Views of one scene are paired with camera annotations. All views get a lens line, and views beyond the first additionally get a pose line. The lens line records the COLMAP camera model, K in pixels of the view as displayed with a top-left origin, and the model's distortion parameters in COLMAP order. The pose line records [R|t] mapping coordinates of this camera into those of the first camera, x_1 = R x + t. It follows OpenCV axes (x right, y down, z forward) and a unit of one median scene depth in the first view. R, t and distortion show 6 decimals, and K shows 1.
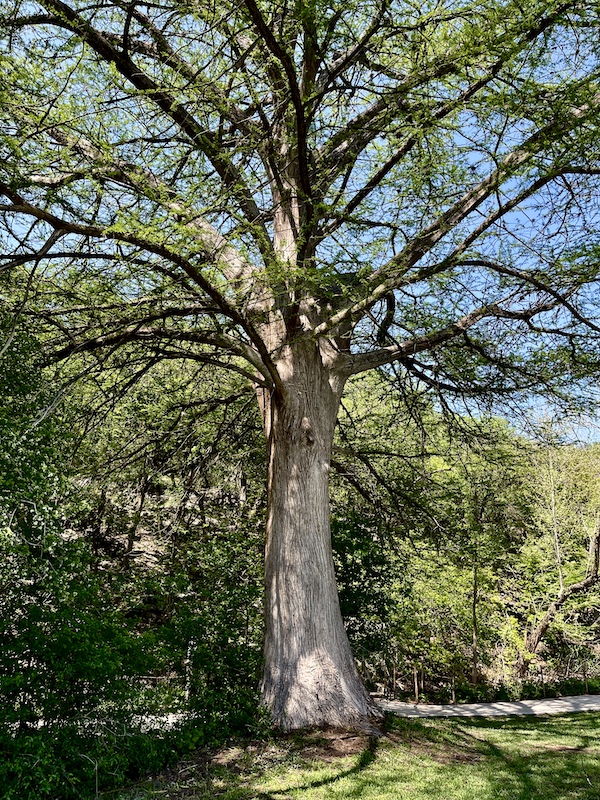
lens RADIAL K [[578.9, 0, 300.0], [0, 578.9, 400.0], [0, 0, 1]] dist [0.071822, -0.081630]
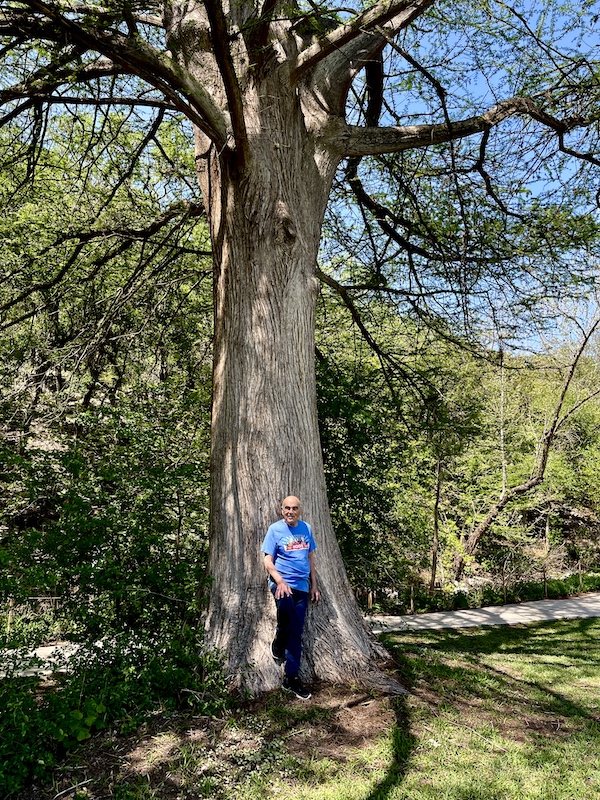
lens RADIAL K [[578.9, 0, 300.0], [0, 578.9, 400.0], [0, 0, 1]] dist [0.071822, -0.081630]
pose [[0.989826, 0.021490, 0.140653, -0.053658], [-0.041515, 0.989135, 0.141028, 0.153750], [-0.136094, -0.145432, 0.979963, 0.380183]]
